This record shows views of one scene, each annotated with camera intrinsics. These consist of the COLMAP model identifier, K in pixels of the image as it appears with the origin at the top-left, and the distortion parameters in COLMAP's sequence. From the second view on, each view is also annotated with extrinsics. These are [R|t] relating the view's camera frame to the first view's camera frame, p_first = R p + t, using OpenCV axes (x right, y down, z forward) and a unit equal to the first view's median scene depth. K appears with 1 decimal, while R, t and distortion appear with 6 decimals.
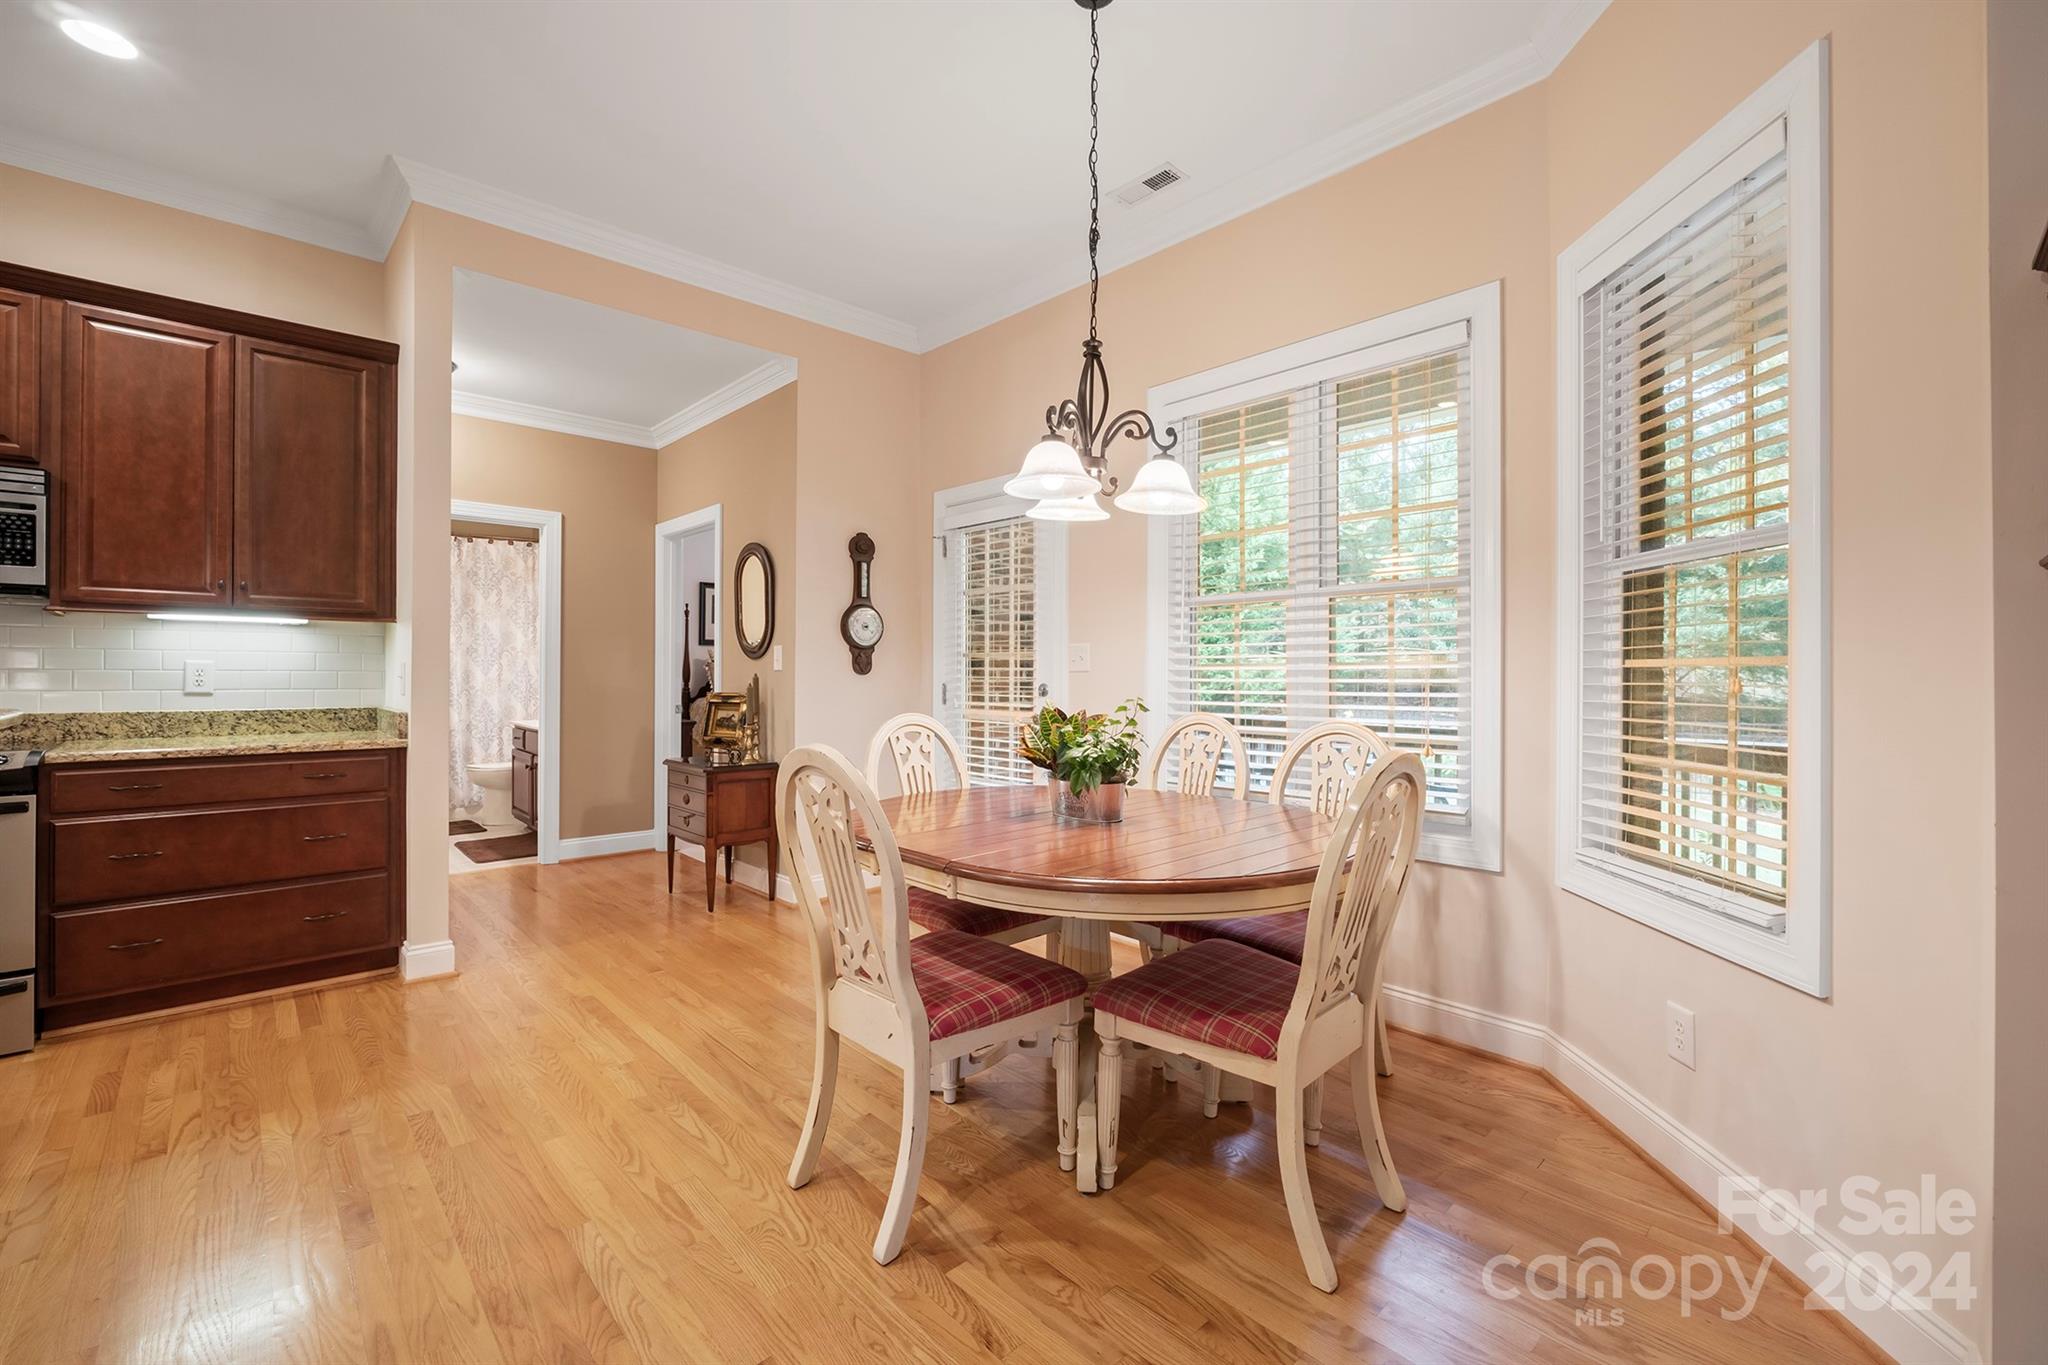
lens RADIAL K [[858.6, 0, 1022.1], [0, 858.6, 665.1], [0, 0, 1]] dist [-0.008094, -0.000155]
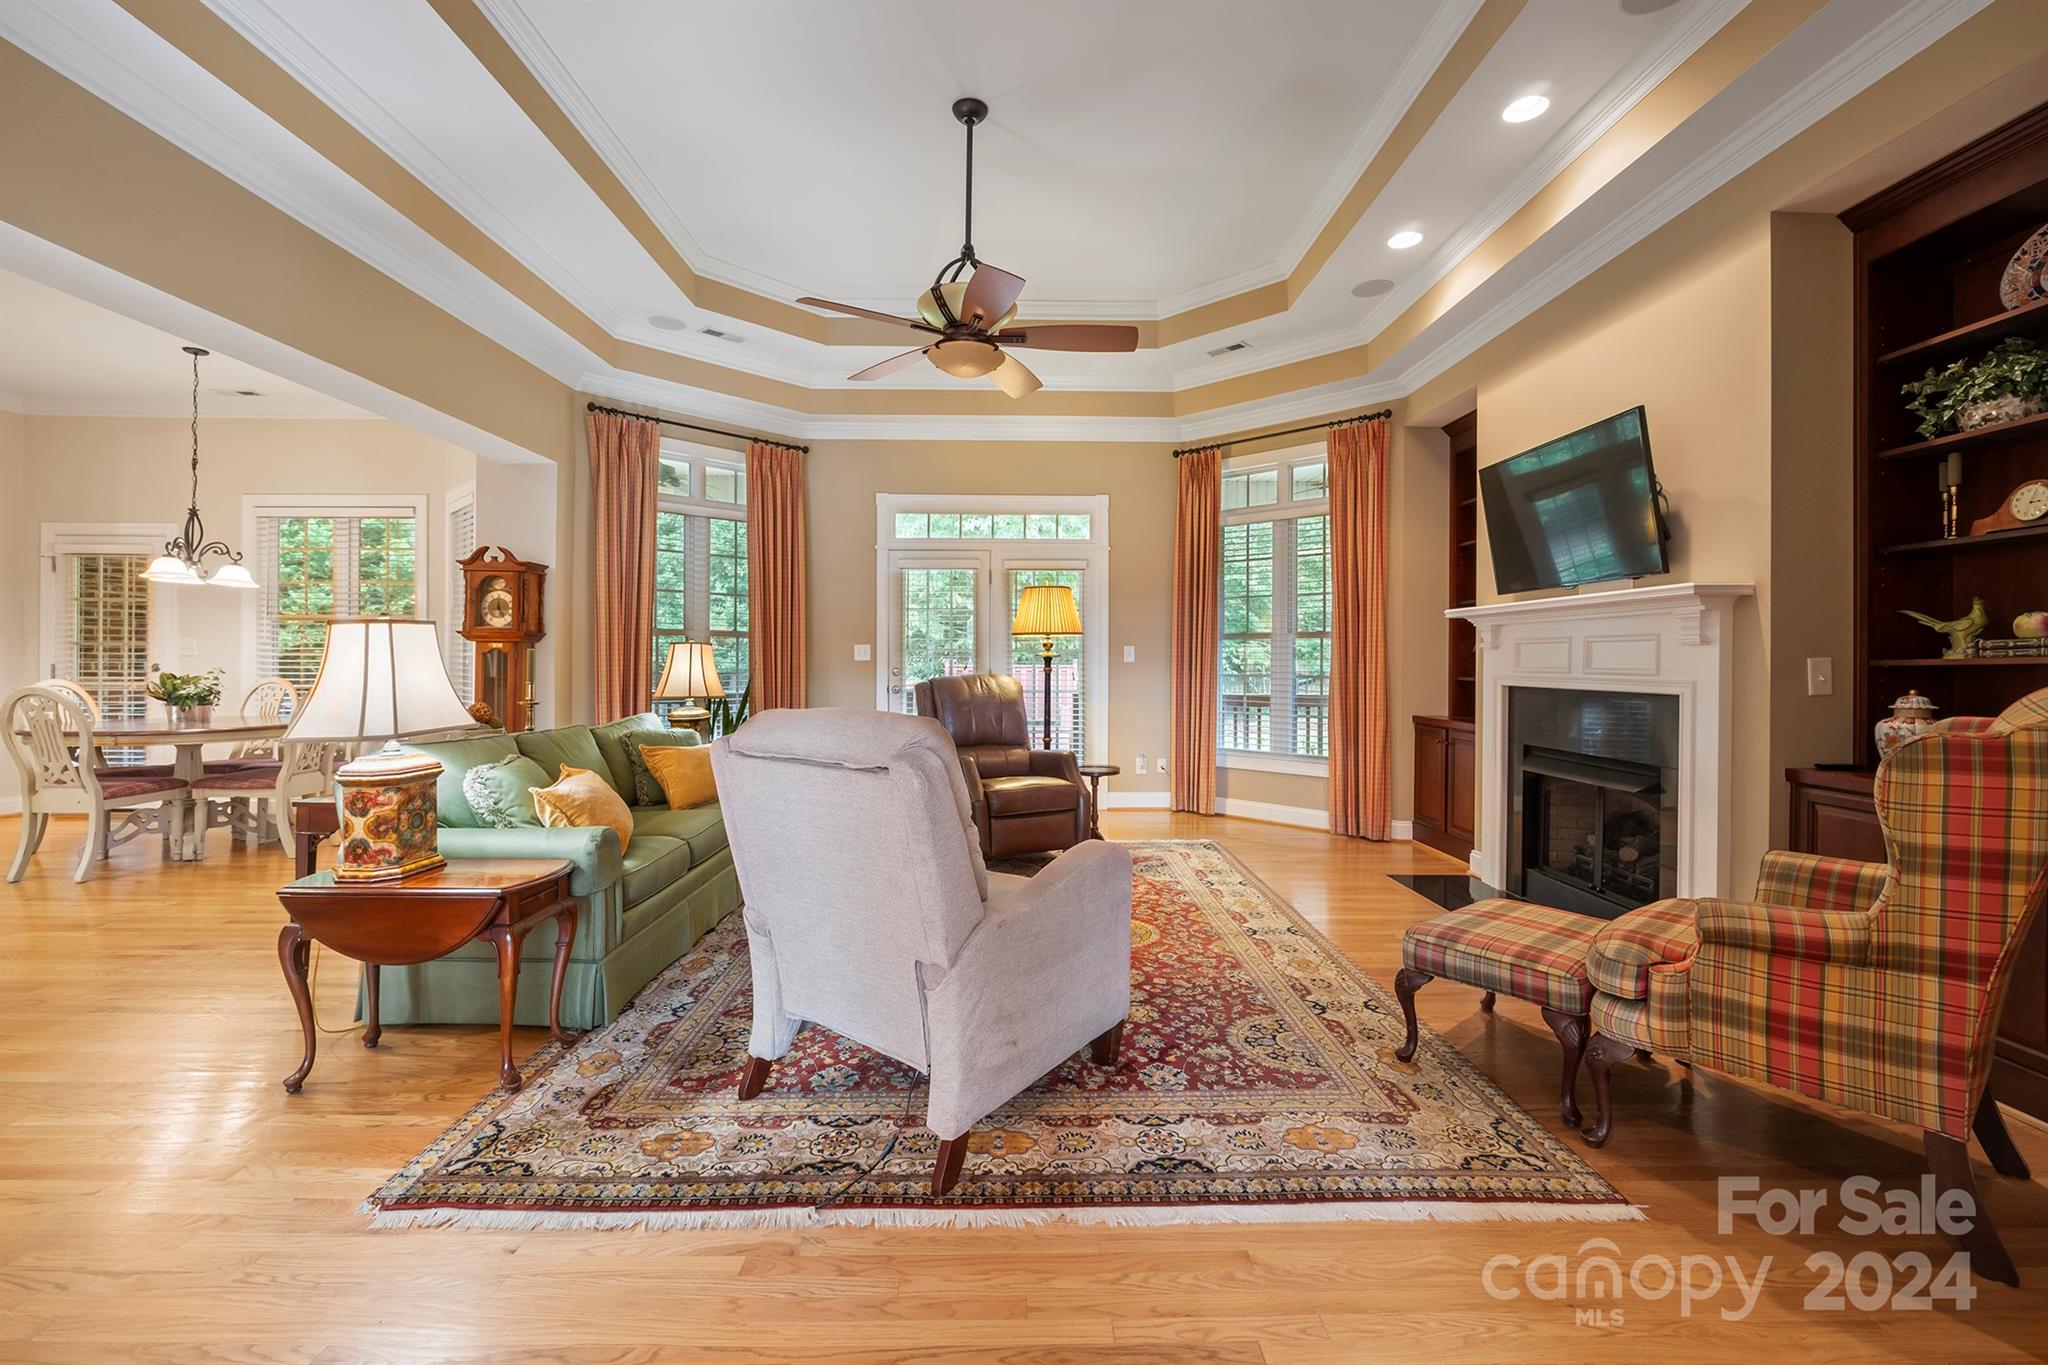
lens RADIAL K [[858.6, 0, 1022.1], [0, 858.6, 665.1], [0, 0, 1]] dist [-0.008094, -0.000155]
pose [[0.671292, -0.001243, 0.741192, -0.078935], [-0.011769, 0.999855, 0.012337, -0.015286], [-0.741100, -0.017005, 0.671179, -1.457326]]
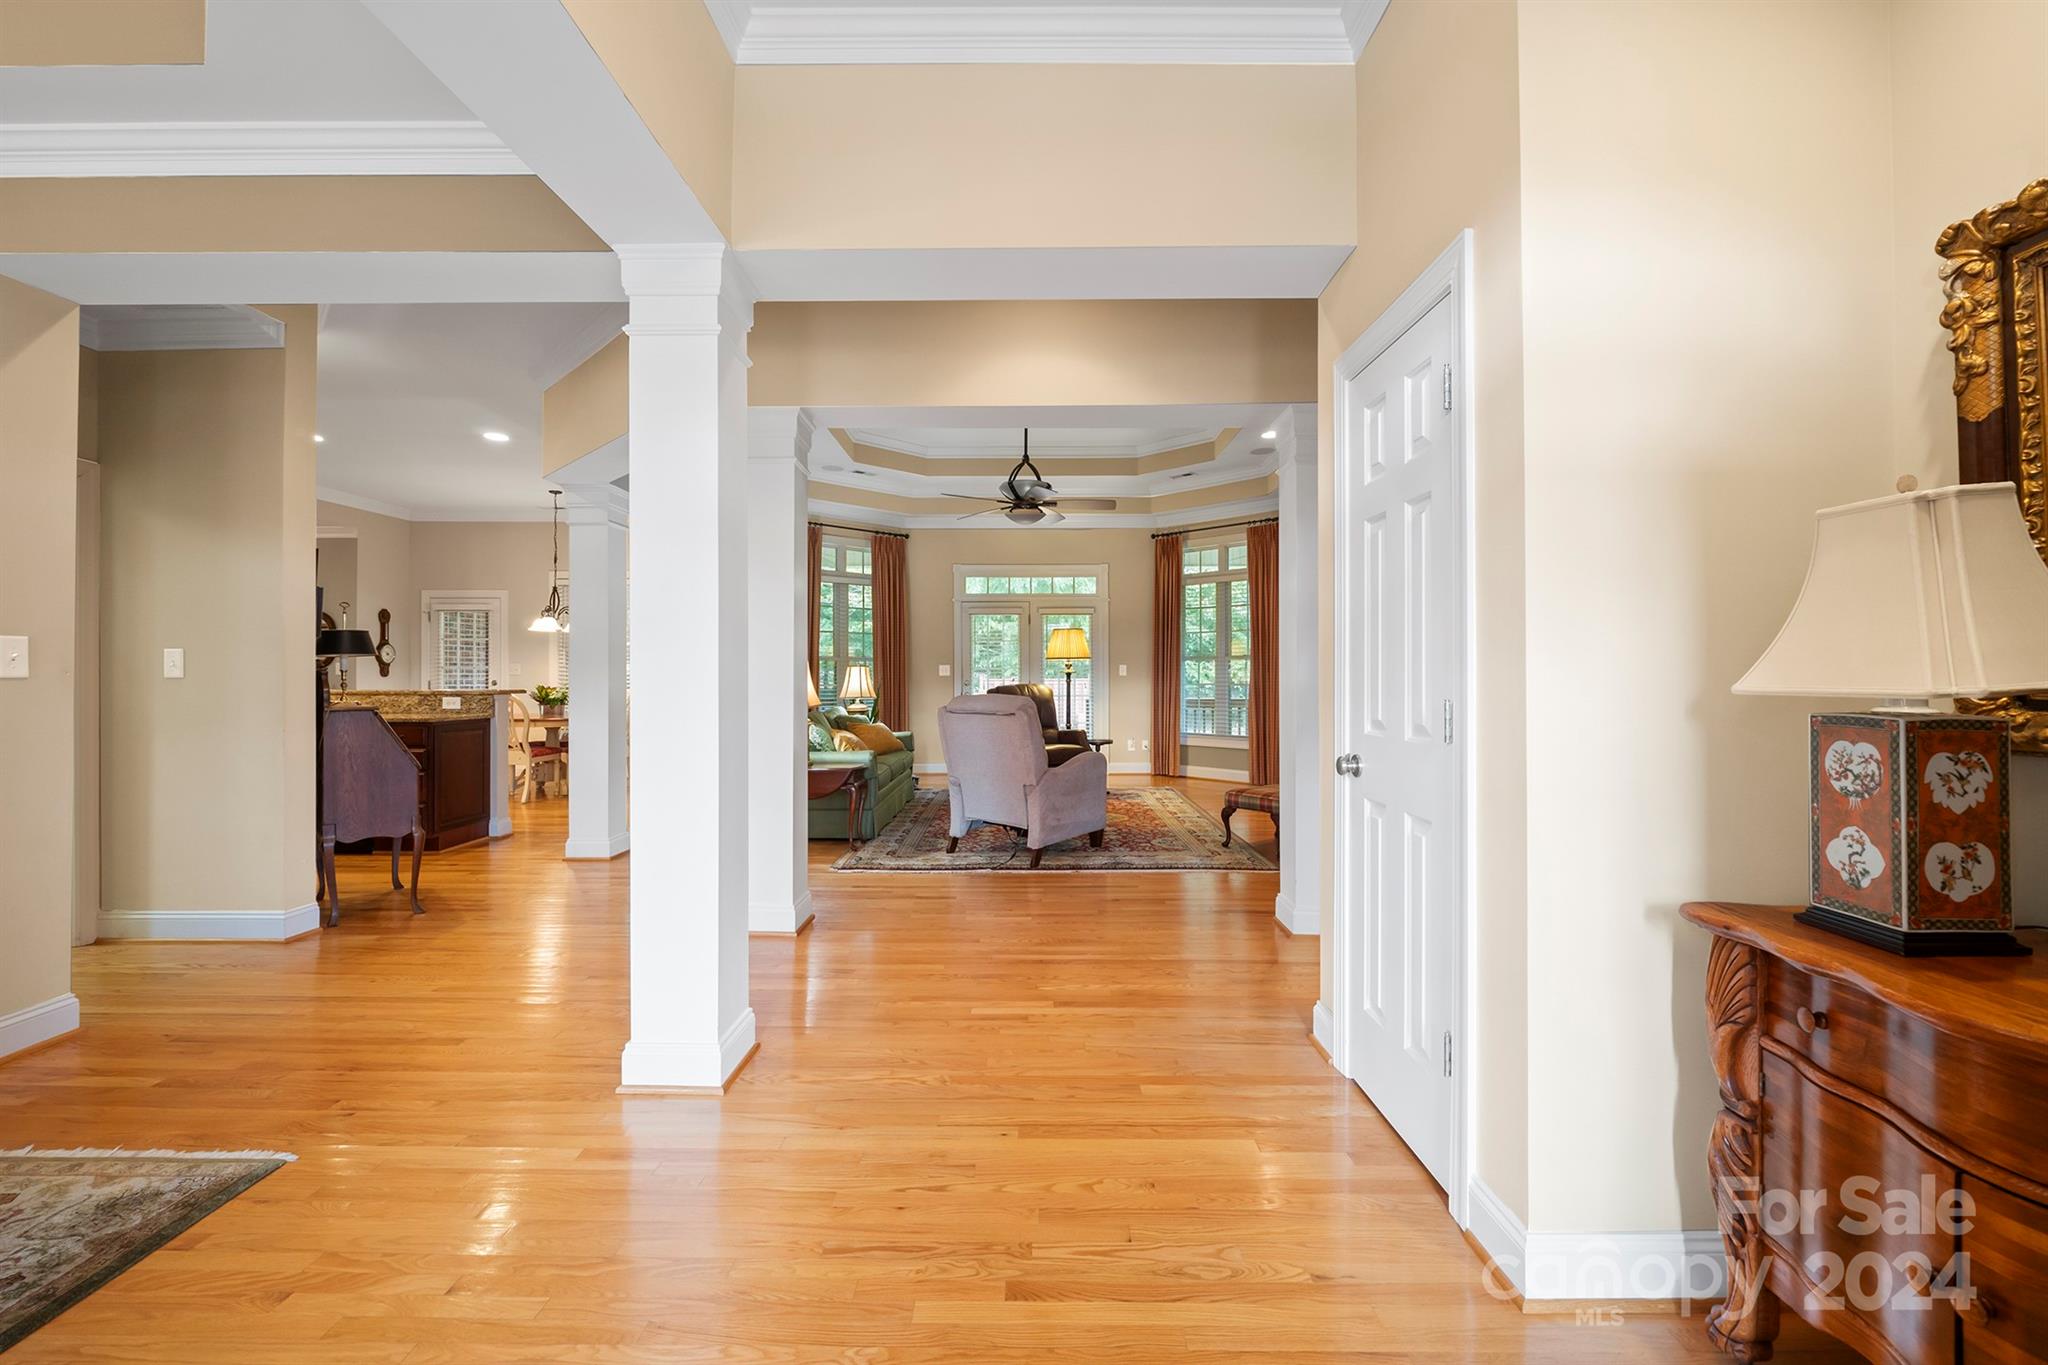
lens RADIAL K [[852.5, 0, 1024.0], [0, 852.5, 682.5], [0, 0, 1]] dist [-0.009273, -0.000008]
pose [[0.685437, -0.008567, 0.728082, -0.842767], [-0.005749, 0.999836, 0.017178, -0.025873], [-0.728109, -0.015960, 0.685275, -2.096882]]
